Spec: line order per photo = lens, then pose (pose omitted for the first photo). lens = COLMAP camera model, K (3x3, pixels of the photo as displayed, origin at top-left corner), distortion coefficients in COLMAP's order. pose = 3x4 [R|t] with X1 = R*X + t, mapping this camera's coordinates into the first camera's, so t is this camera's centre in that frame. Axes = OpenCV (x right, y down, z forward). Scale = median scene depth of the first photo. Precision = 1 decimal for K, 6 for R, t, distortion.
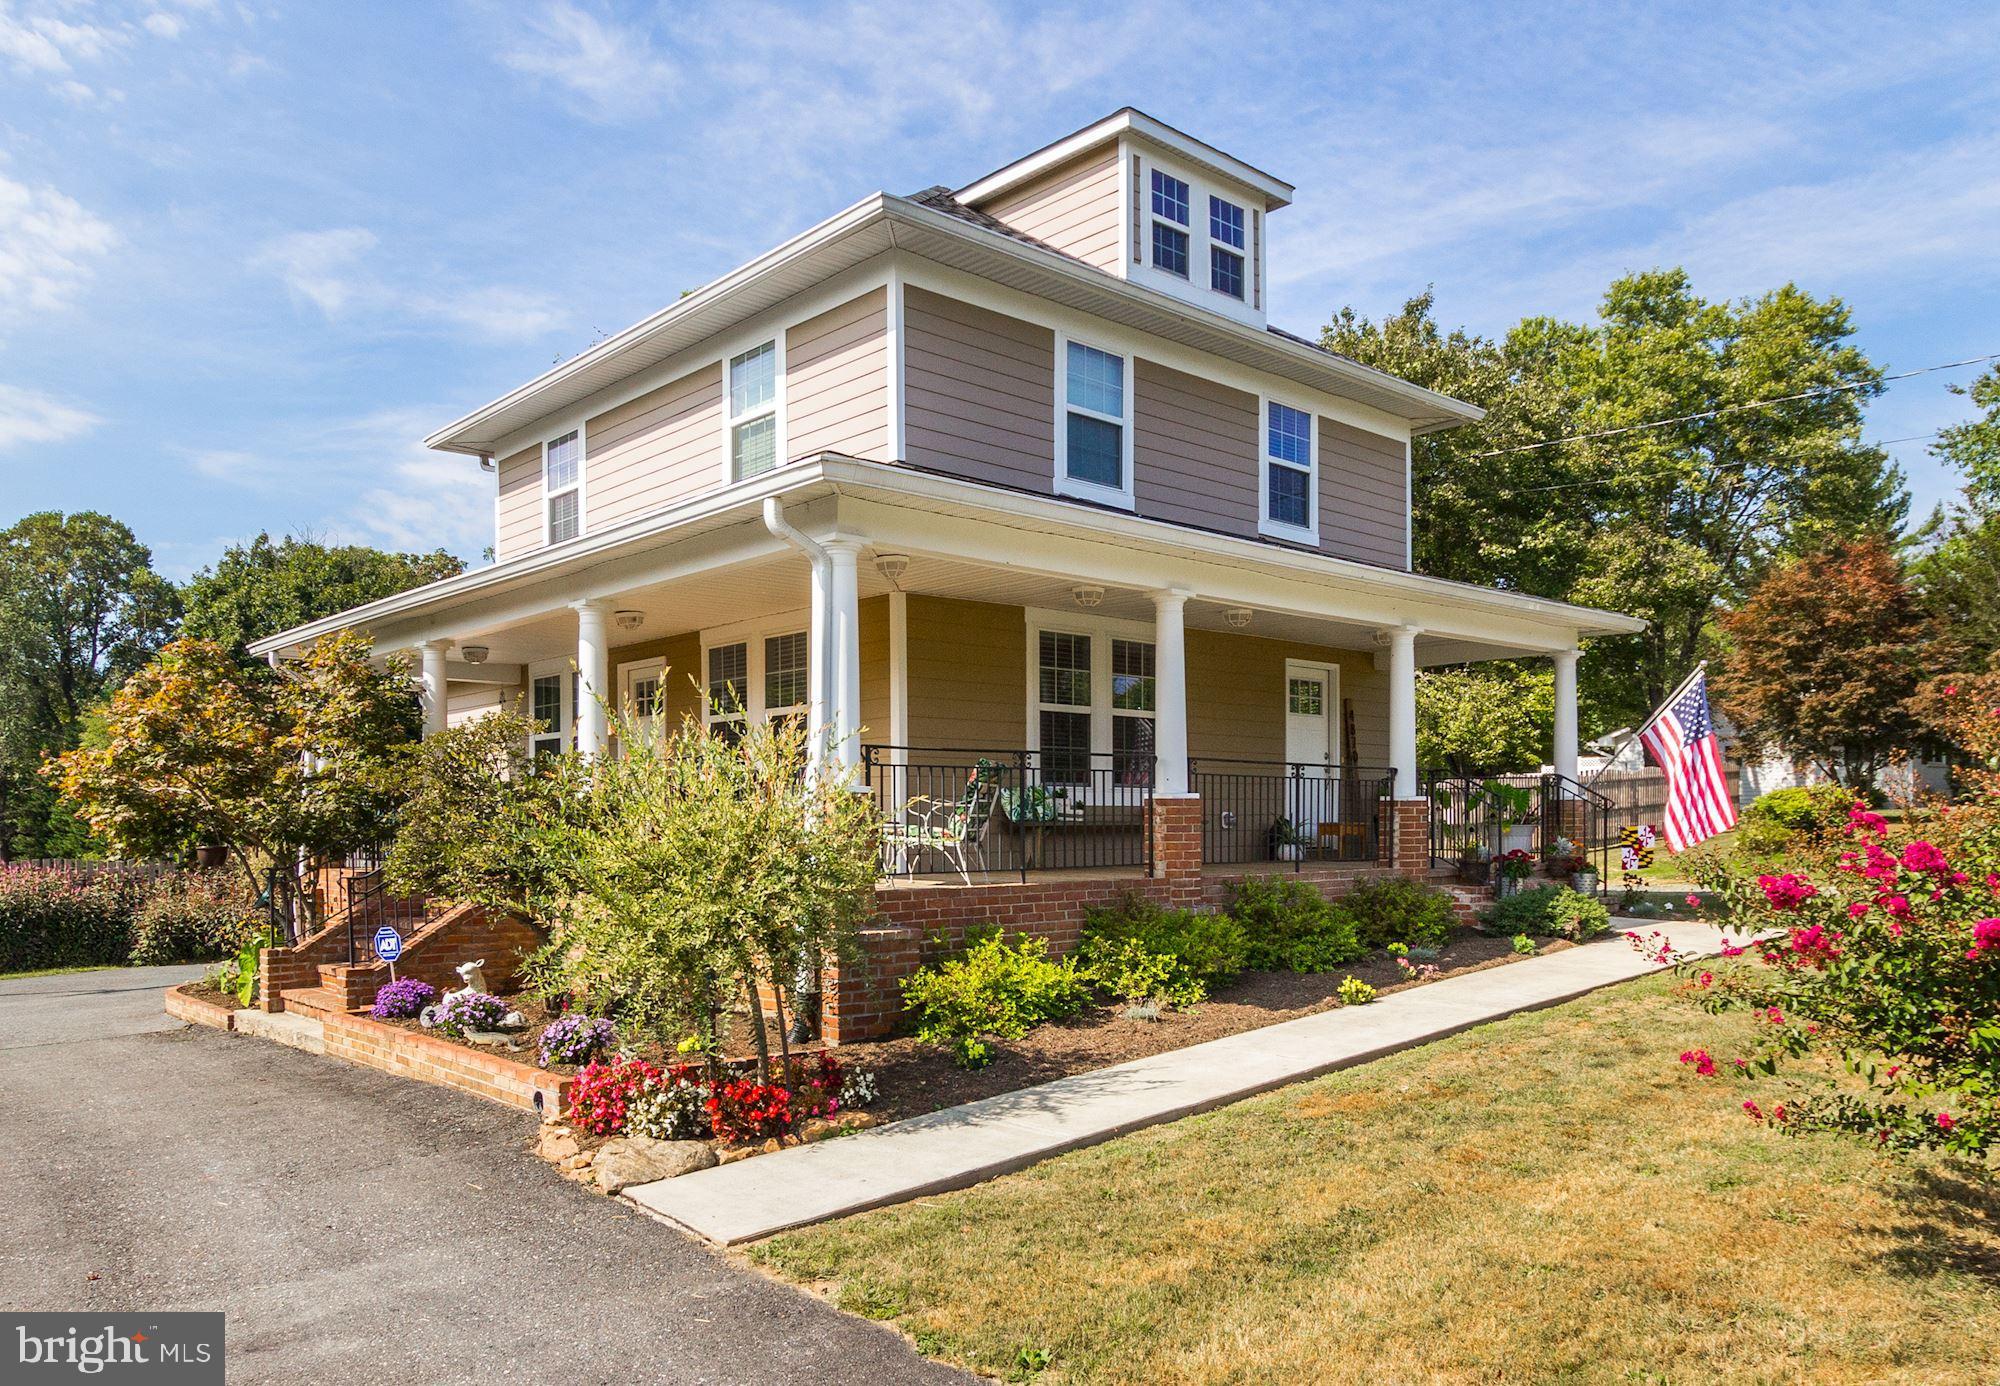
lens RADIAL K [[1447.7, 0, 1000.0], [0, 1447.7, 693.0], [0, 0, 1]] dist [-0.004133, -0.000522]
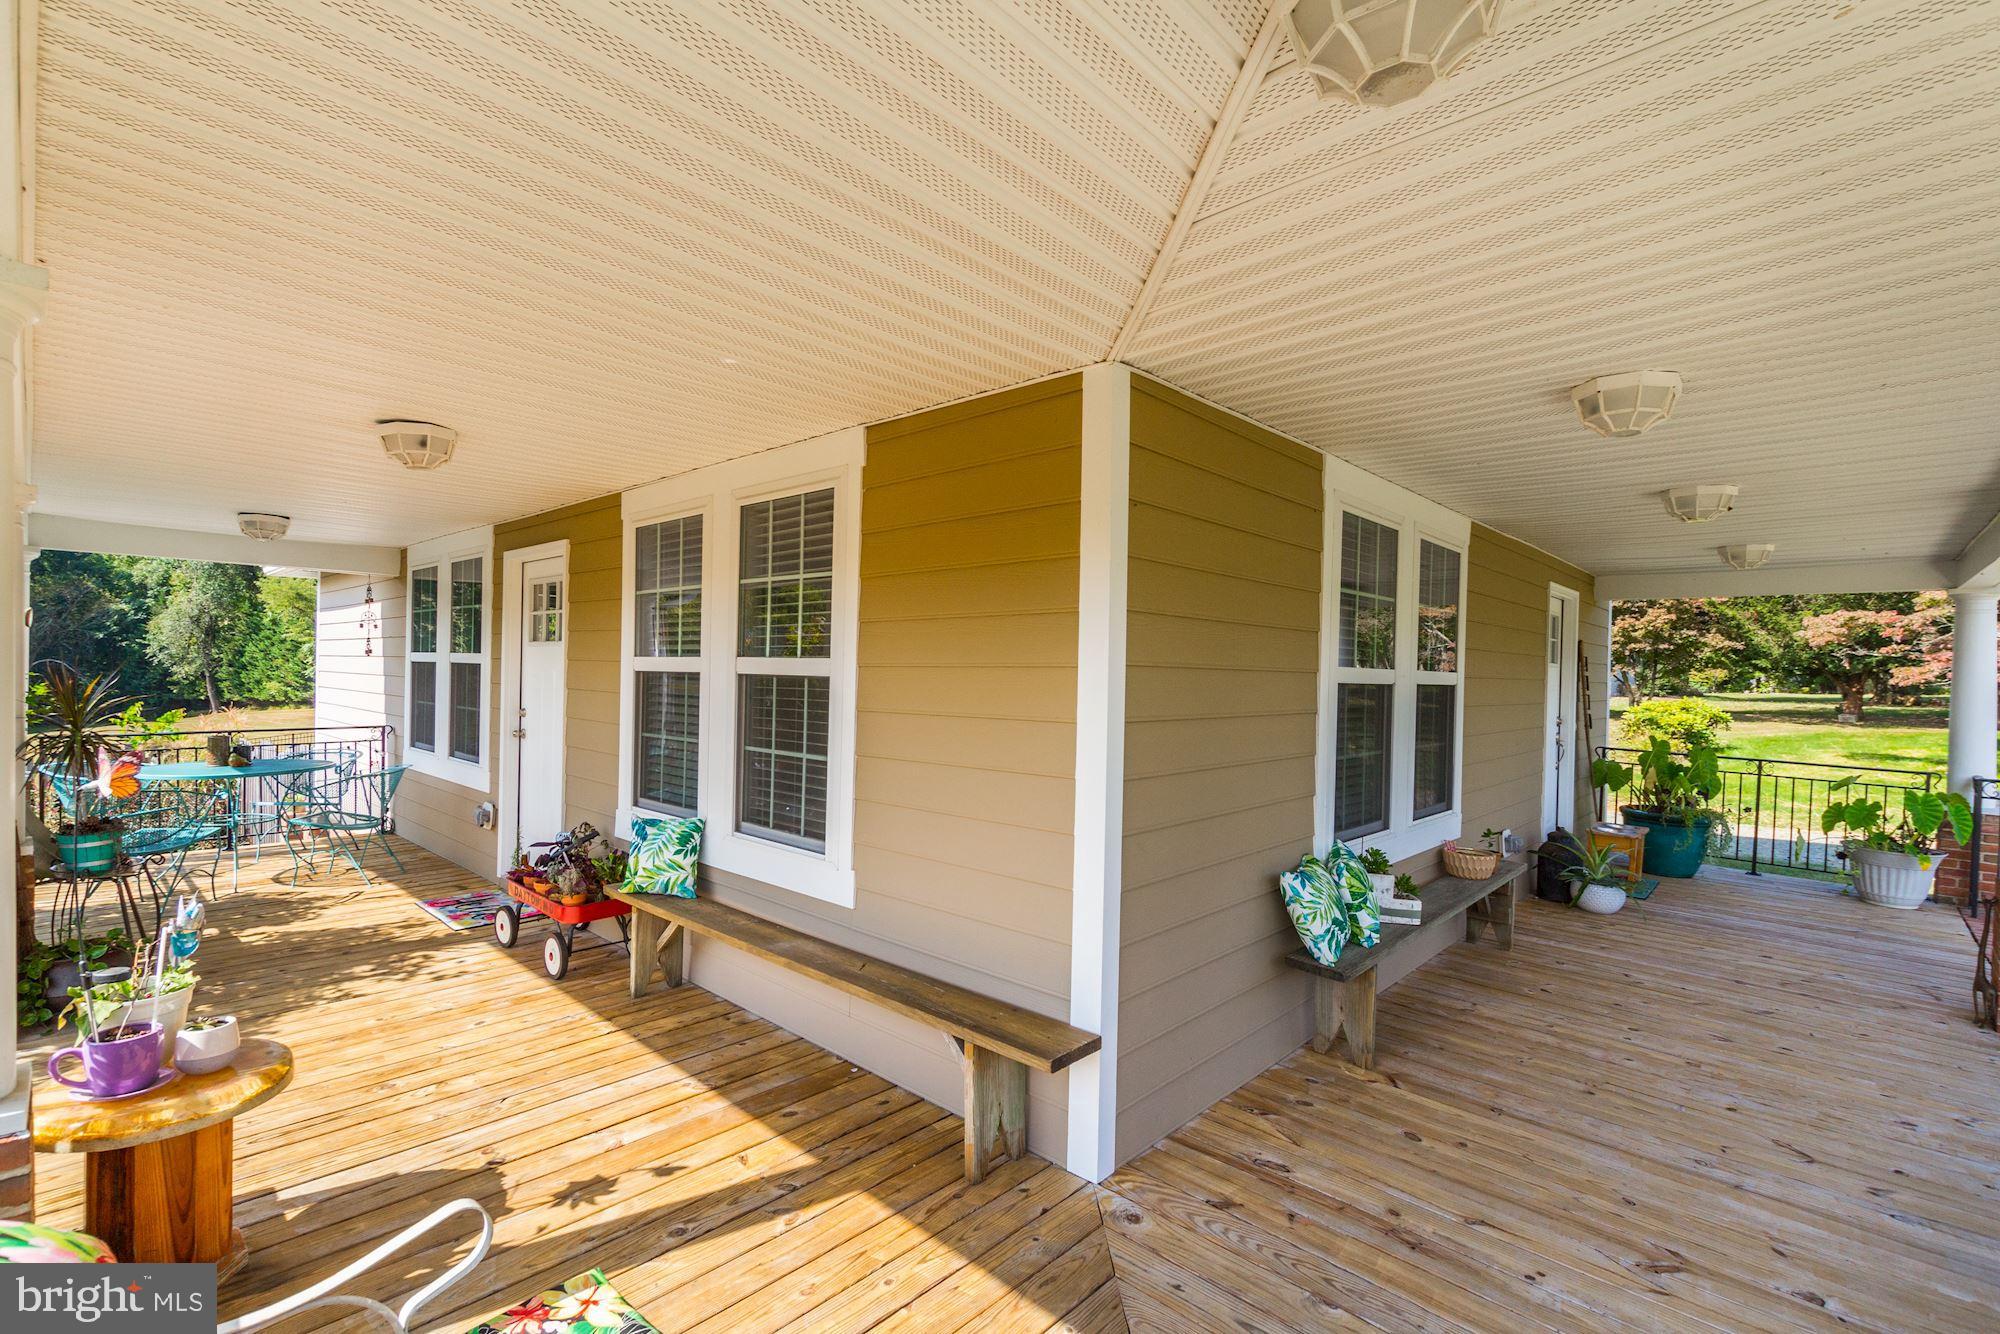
lens RADIAL K [[892.6, 0, 1000.0], [0, 892.6, 667.0], [0, 0, 1]] dist [0.000265, -0.000001]
pose [[0.995890, 0.027718, 0.086229, -0.096474], [-0.035285, 0.995540, 0.087497, -0.013018], [-0.083419, -0.090180, 0.992426, 0.665297]]
